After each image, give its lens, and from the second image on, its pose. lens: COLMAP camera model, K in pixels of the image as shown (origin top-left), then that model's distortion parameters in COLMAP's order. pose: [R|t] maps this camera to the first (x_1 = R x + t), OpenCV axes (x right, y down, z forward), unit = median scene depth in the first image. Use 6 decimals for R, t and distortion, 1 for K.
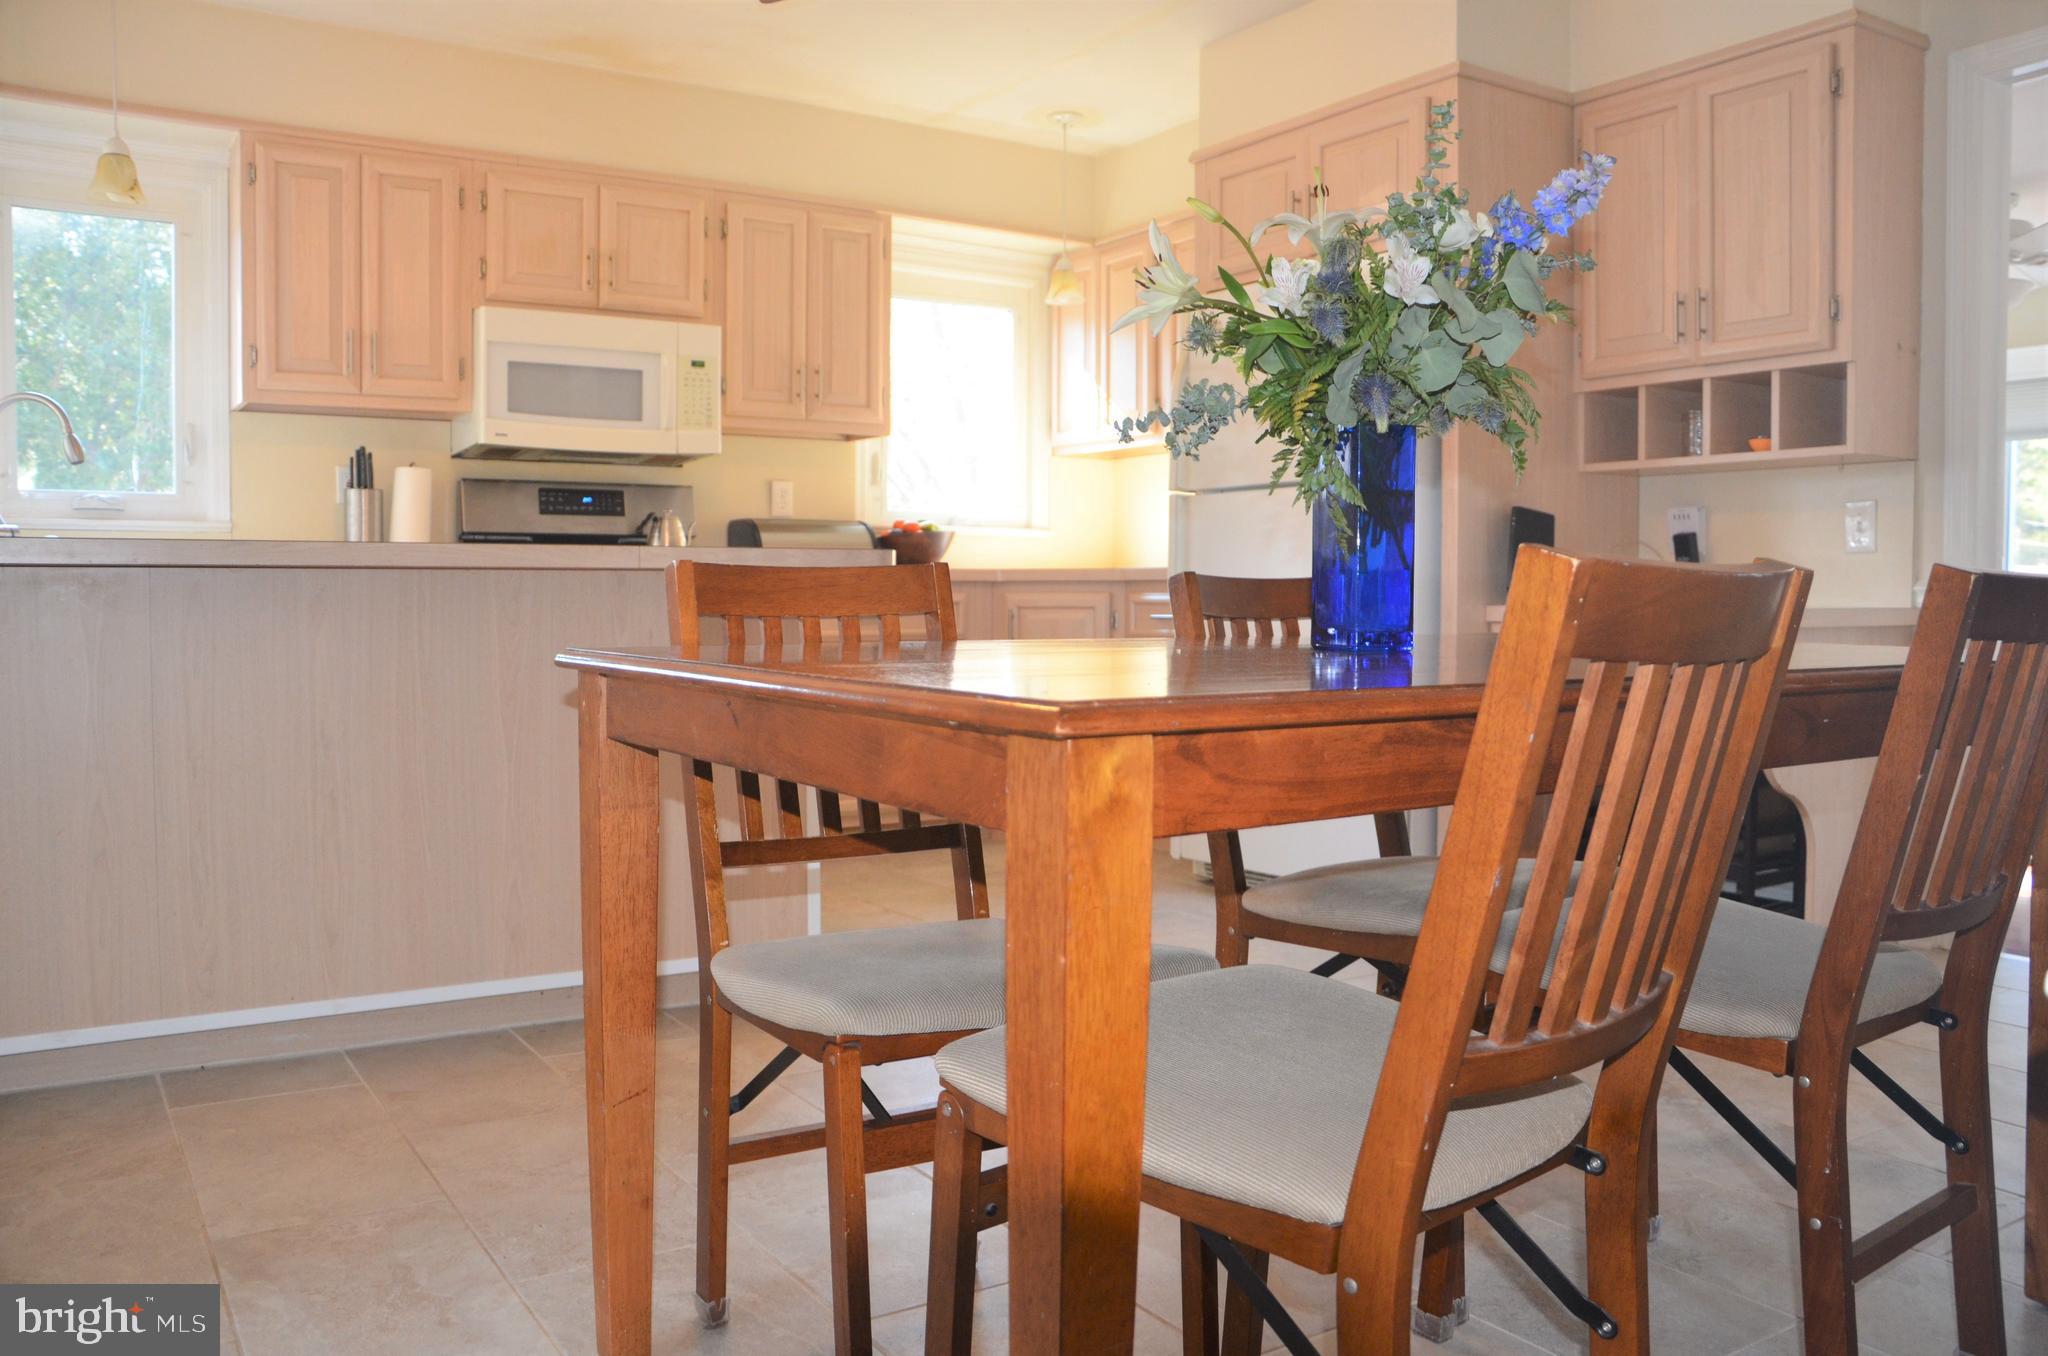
lens RADIAL K [[1611.2, 0, 1029.4], [0, 1611.2, 681.8], [0, 0, 1]] dist [-0.156737, 0.131631]
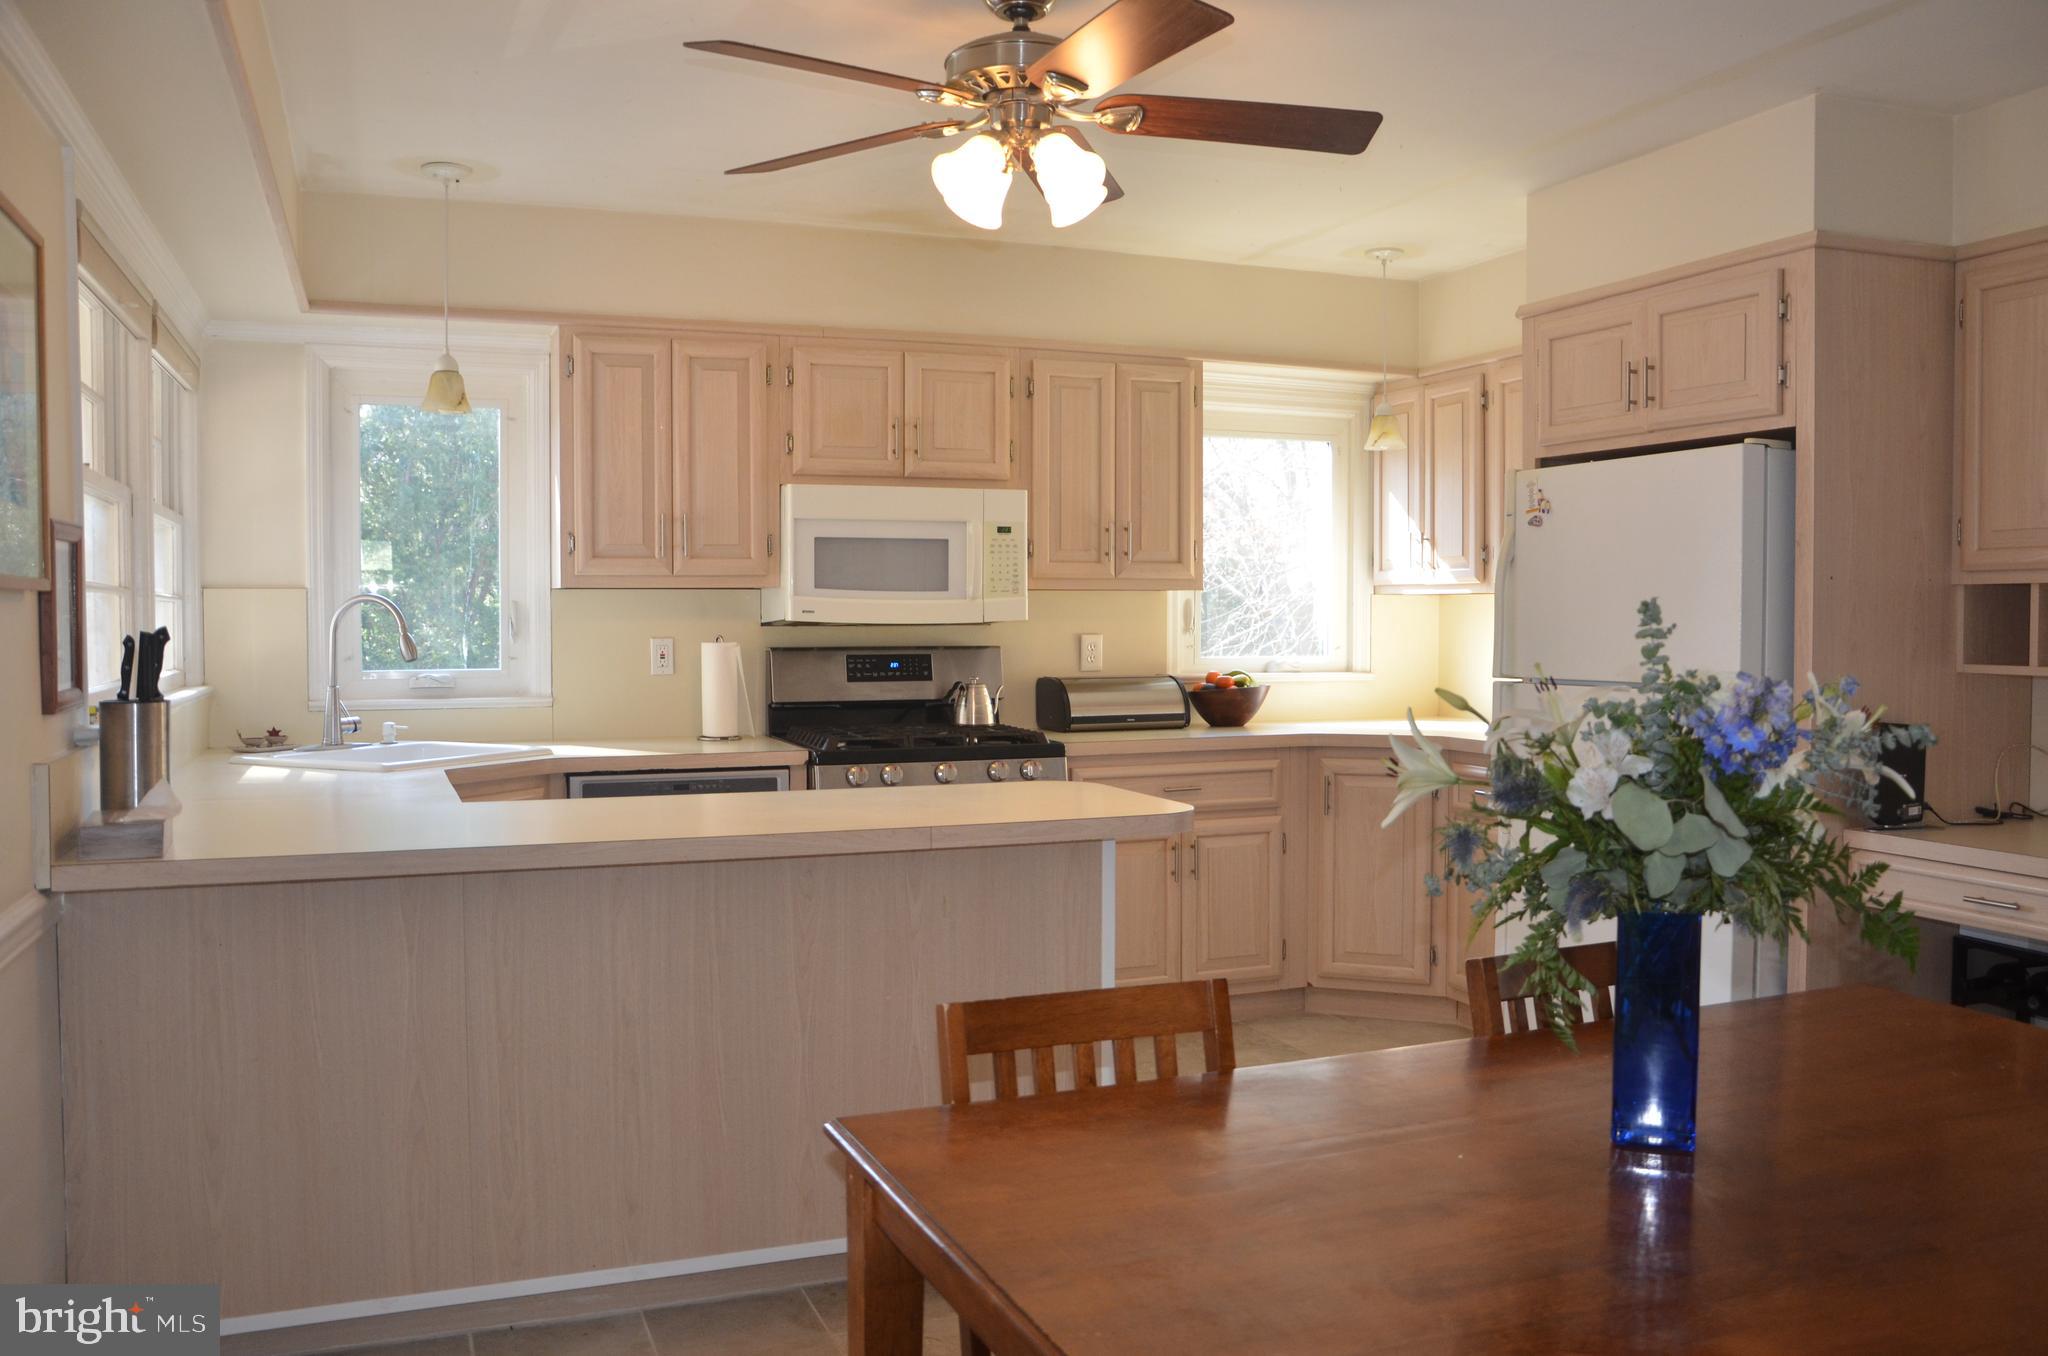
lens RADIAL K [[1662.2, 0, 1026.6], [0, 1662.2, 677.7], [0, 0, 1]] dist [-0.150266, 0.155983]
pose [[0.979516, 0.003704, -0.201335, 0.014748], [-0.006607, 0.999884, -0.013751, -0.115907], [0.201260, 0.014800, 0.979426, 0.000598]]
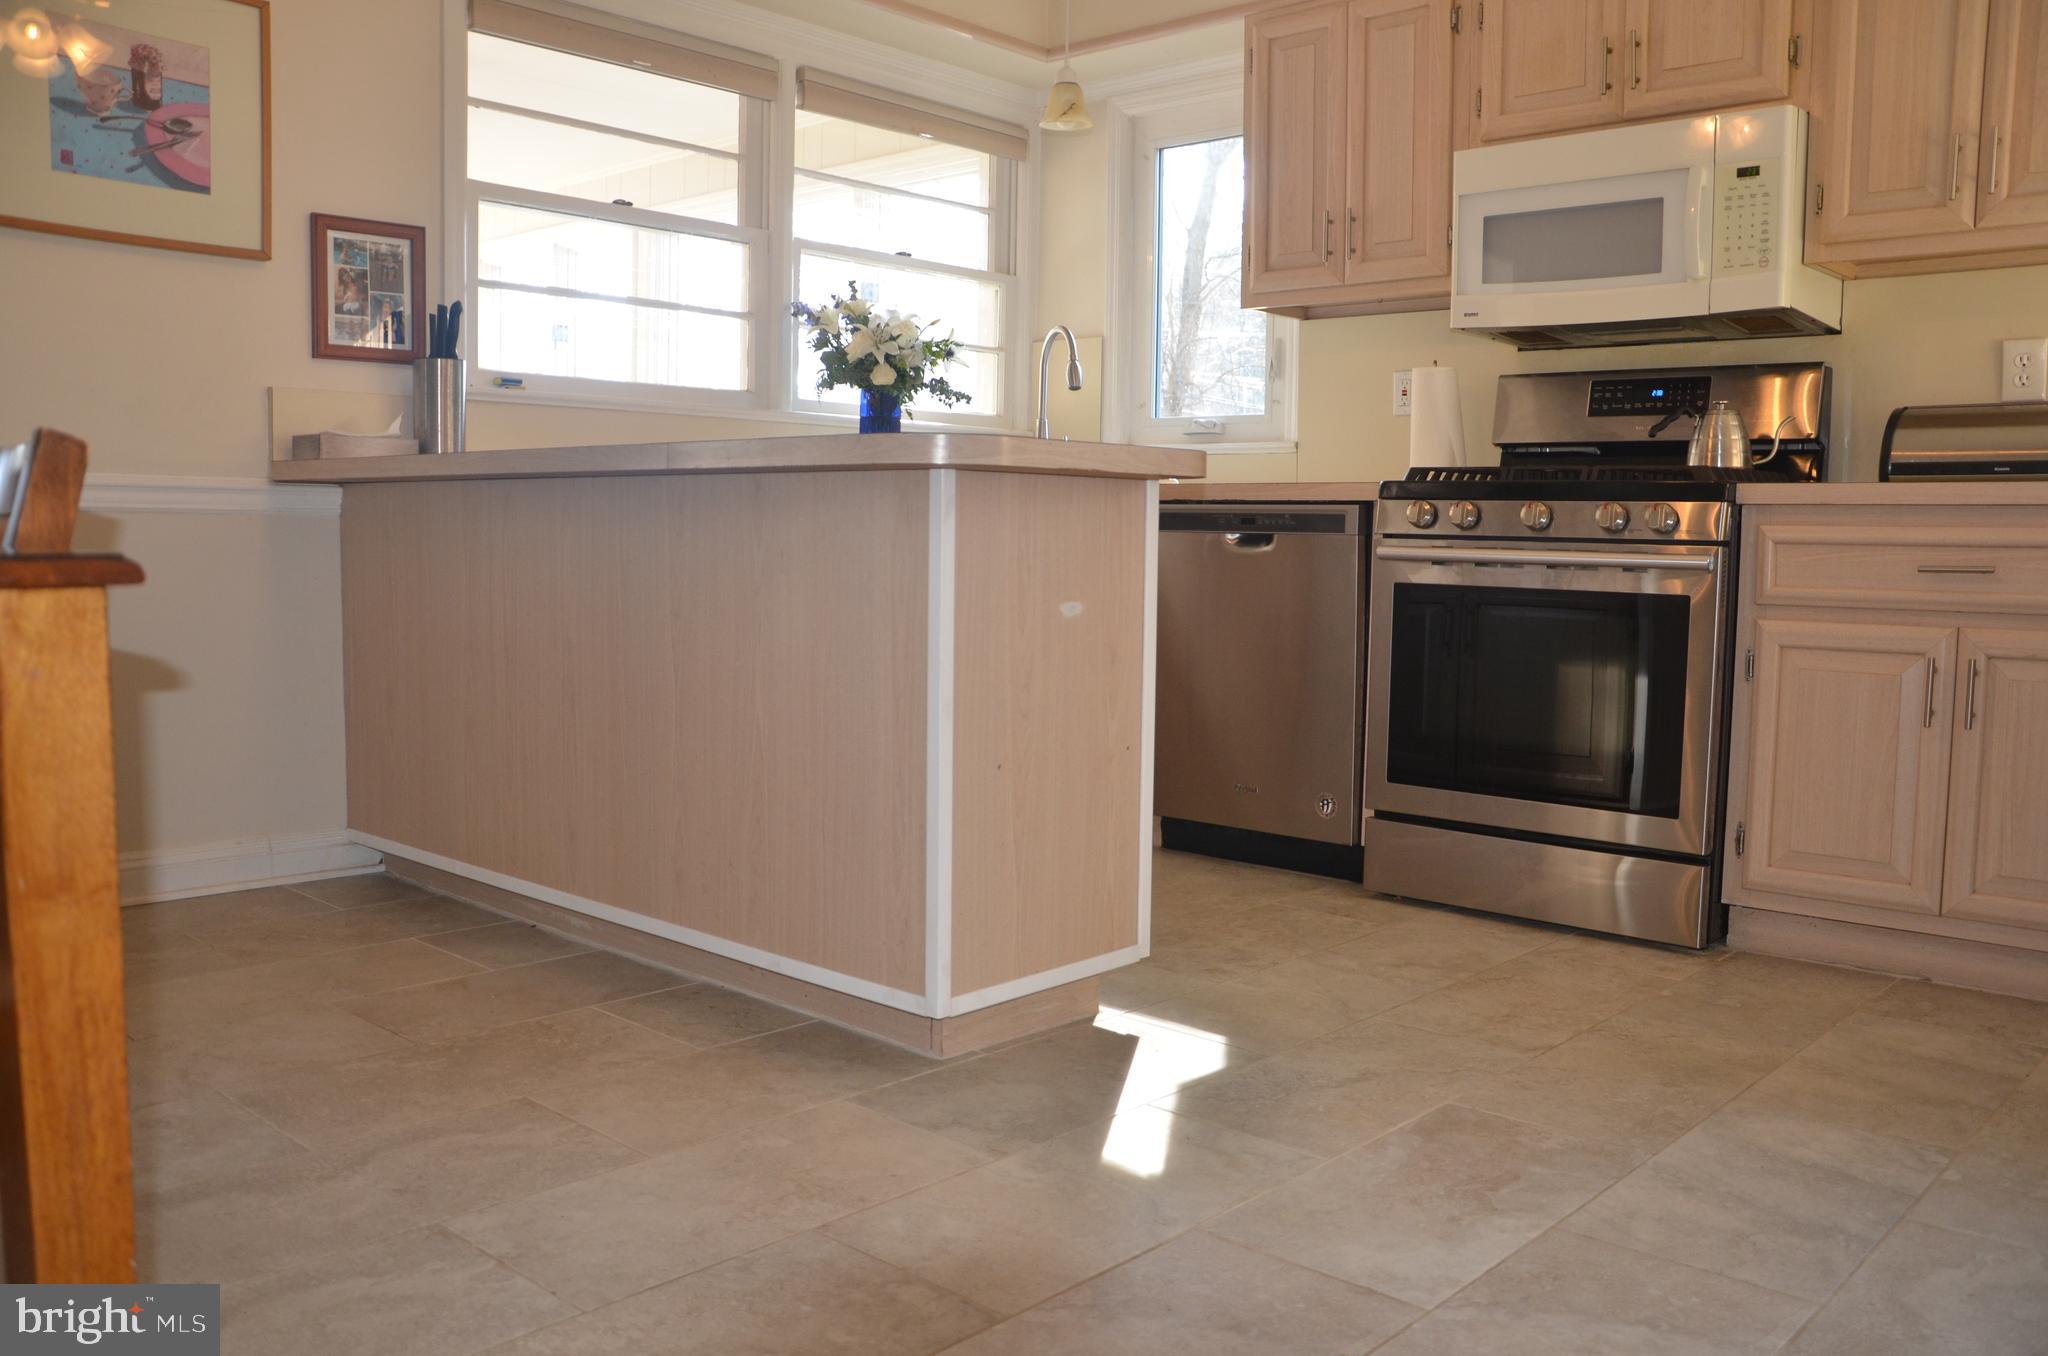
lens RADIAL K [[1662.2, 0, 1026.6], [0, 1662.2, 677.7], [0, 0, 1]] dist [-0.150266, 0.155983]
pose [[0.256614, 0.087869, -0.962512, 0.451866], [-0.067400, 0.995061, 0.072871, -0.026989], [0.964161, 0.046174, 0.261269, 0.678446]]
